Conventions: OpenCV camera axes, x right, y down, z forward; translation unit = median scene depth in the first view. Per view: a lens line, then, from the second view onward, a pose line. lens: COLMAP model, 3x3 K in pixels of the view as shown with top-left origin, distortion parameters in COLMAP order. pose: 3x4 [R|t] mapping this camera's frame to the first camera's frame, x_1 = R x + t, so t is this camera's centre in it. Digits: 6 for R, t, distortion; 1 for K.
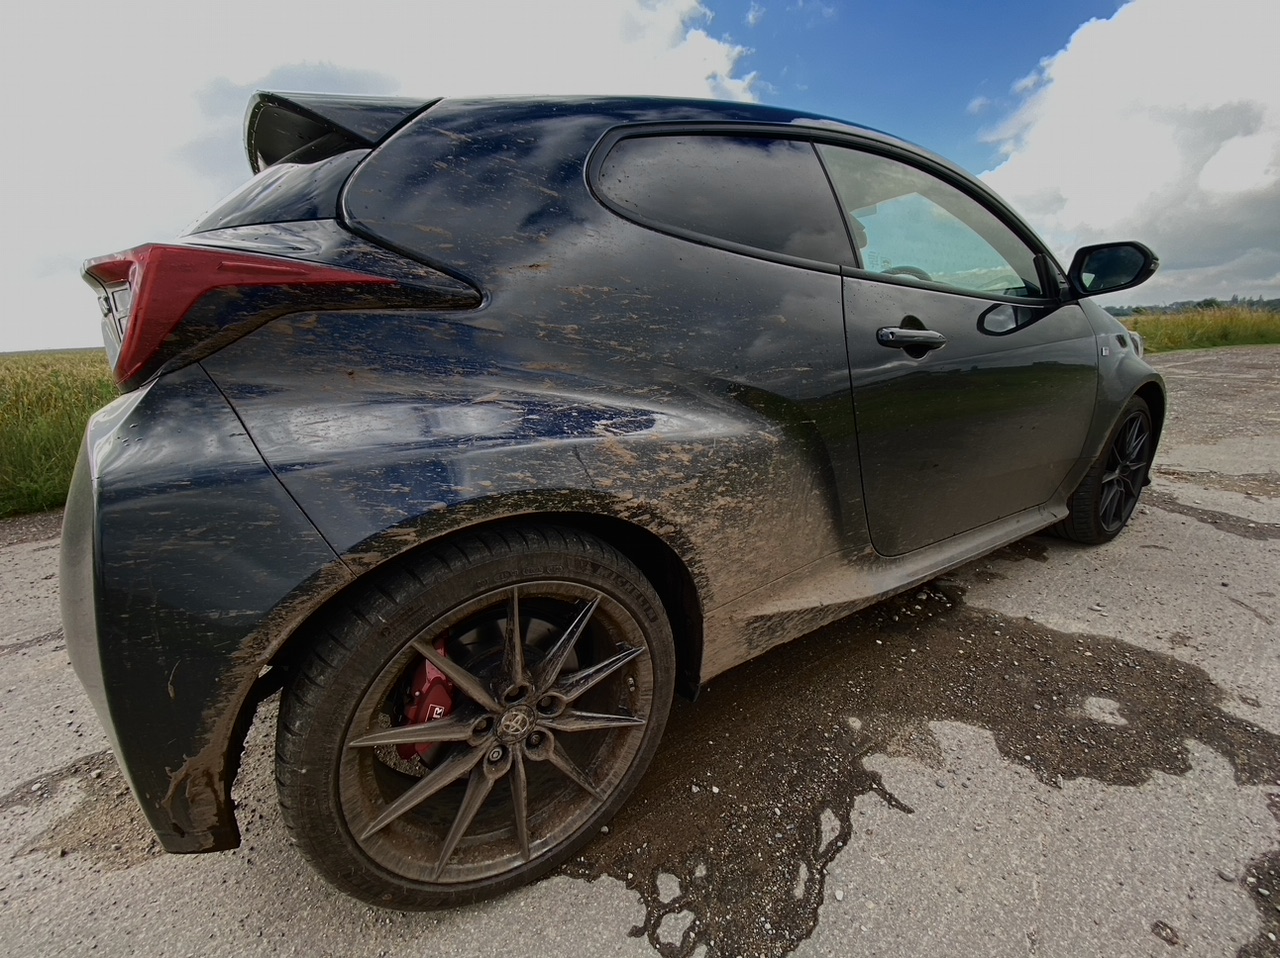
lens RADIAL K [[519.2, 0, 640.7], [0, 519.2, 477.9], [0, 0, 1]] dist [0.001028, 0.000016]
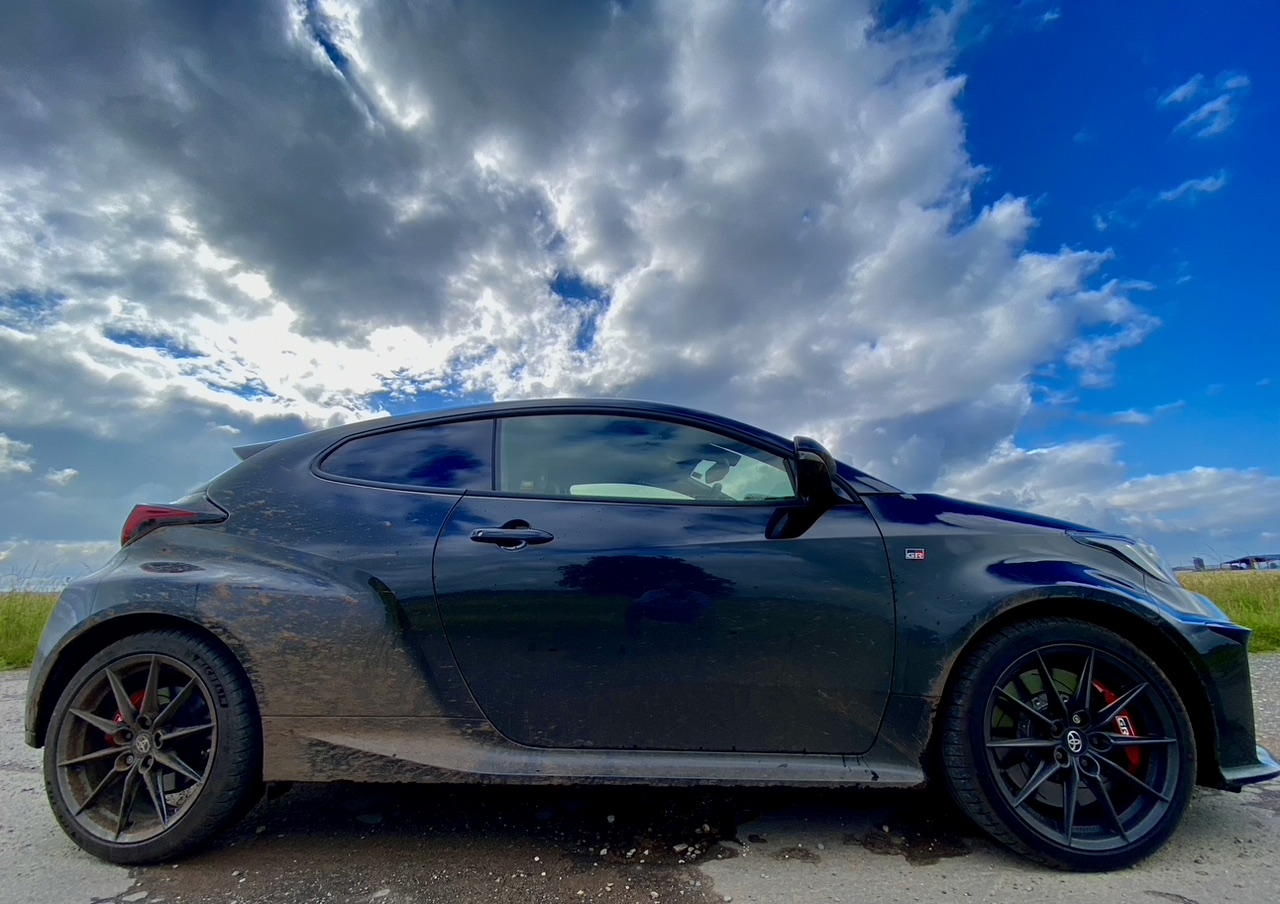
lens RADIAL K [[544.6, 0, 642.8], [0, 544.6, 455.5], [0, 0, 1]] dist [-0.003777, -0.000259]
pose [[0.838215, -0.084846, -0.538698, 1.966403], [-0.162870, 0.903789, -0.395775, 0.031731], [0.520450, 0.419483, 0.743751, 0.124169]]
